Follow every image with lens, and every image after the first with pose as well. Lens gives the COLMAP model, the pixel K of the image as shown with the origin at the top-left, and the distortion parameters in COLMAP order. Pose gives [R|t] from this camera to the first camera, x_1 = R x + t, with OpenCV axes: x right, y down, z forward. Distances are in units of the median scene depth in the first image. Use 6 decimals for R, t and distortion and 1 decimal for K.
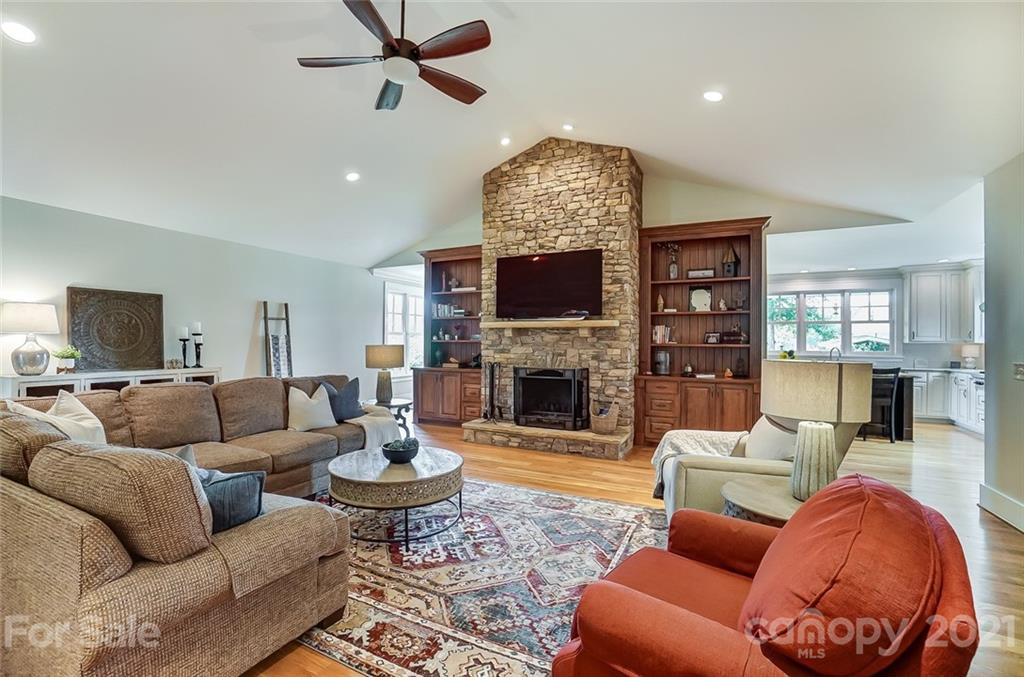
lens RADIAL K [[448.3, 0, 493.8], [0, 448.3, 341.7], [0, 0, 1]] dist [-0.024220, 0.001841]
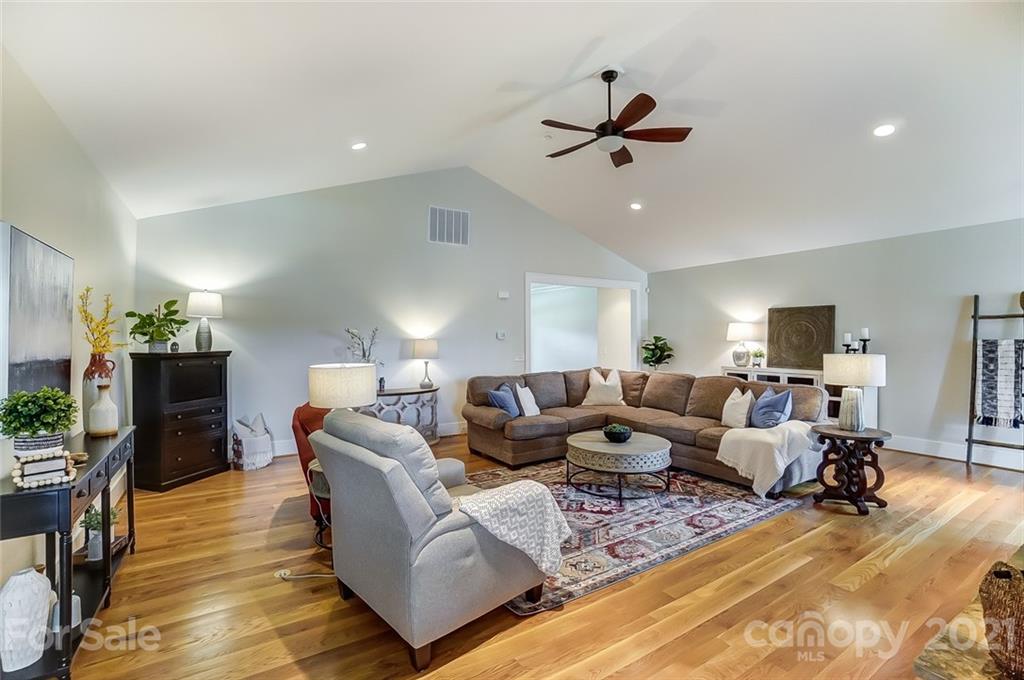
lens RADIAL K [[448.3, 0, 487.3], [0, 448.3, 338.6], [0, 0, 1]] dist [-0.024220, 0.001841]
pose [[-0.518025, -0.009712, -0.855310, 0.773313], [-0.005412, 0.999953, -0.008076, -0.008087], [0.855348, 0.000445, -0.518053, 0.967197]]
